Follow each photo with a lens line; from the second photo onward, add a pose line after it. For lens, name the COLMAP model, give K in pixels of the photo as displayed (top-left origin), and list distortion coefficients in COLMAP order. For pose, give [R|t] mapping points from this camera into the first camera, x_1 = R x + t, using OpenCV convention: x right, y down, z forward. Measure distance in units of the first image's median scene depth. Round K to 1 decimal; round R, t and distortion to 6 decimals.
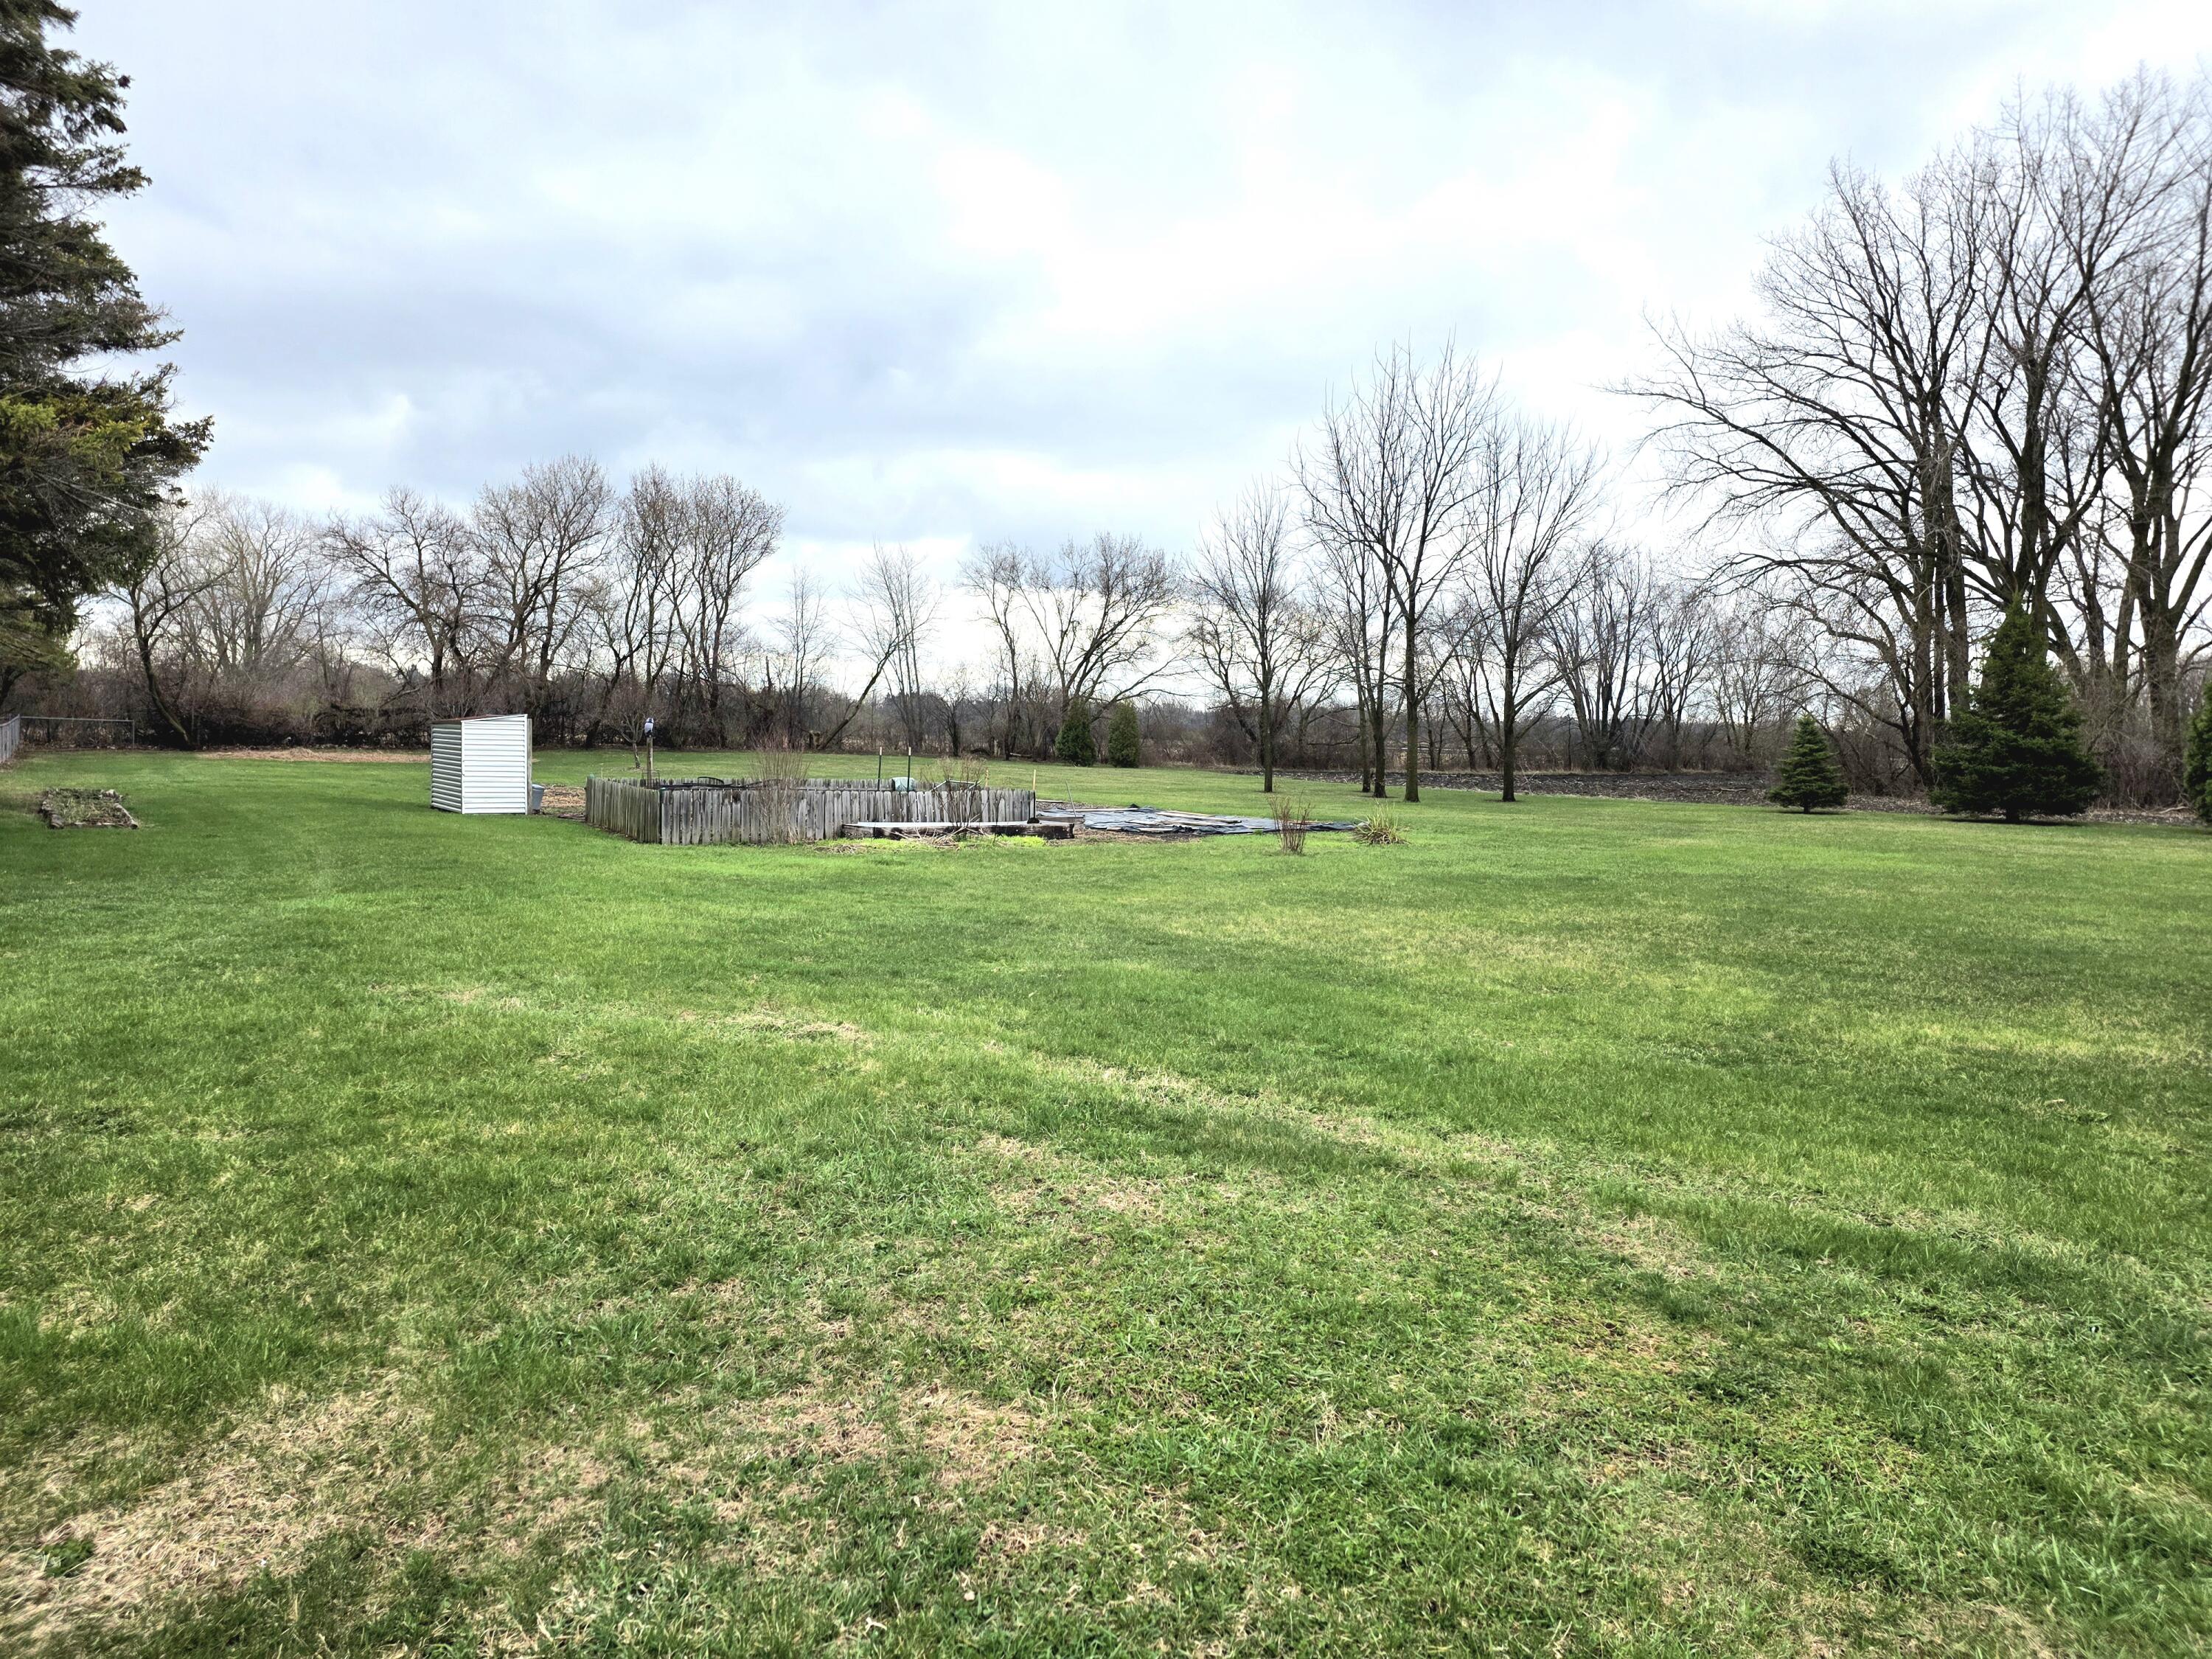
lens RADIAL K [[1475.7, 0, 1104.9], [0, 1475.7, 811.0], [0, 0, 1]] dist [0.055735, -0.024841]
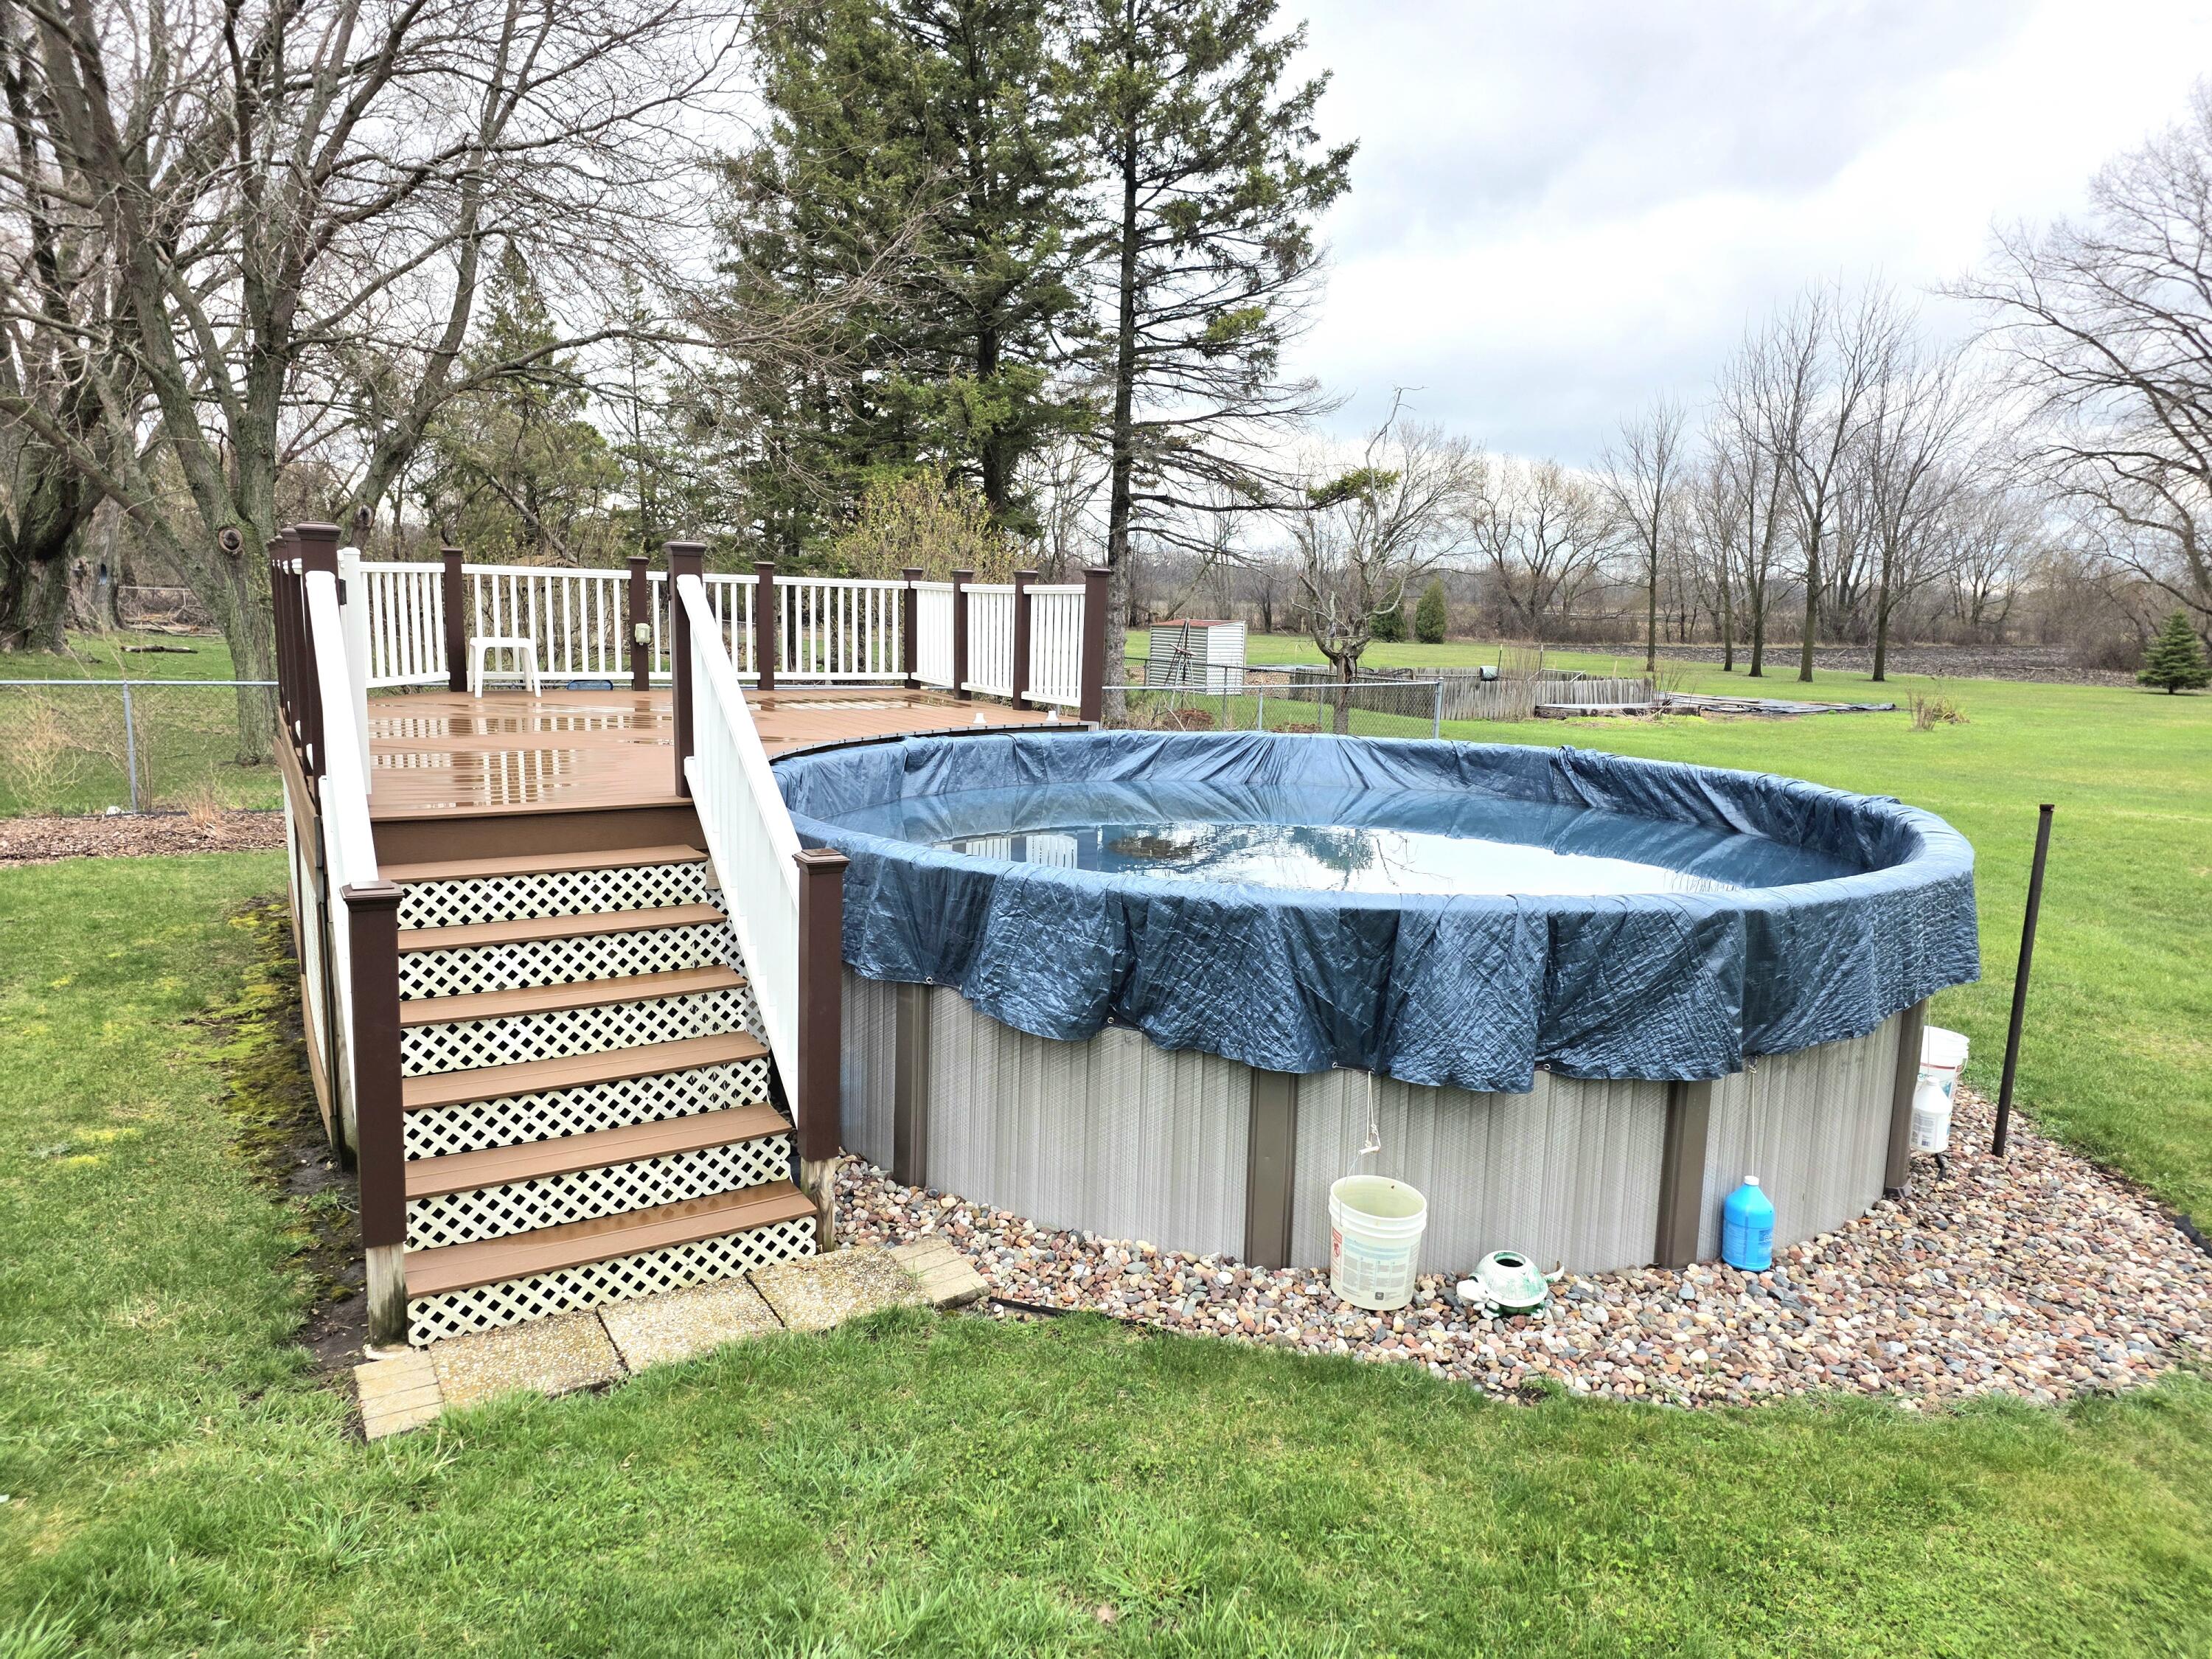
lens RADIAL K [[1475.7, 0, 1096.8], [0, 1475.7, 836.3], [0, 0, 1]] dist [0.055735, -0.024841]
pose [[0.997850, 0.017380, -0.063190, -0.199097], [-0.010278, 0.993765, 0.111021, -0.007213], [0.064725, -0.110133, 0.991807, -0.162119]]
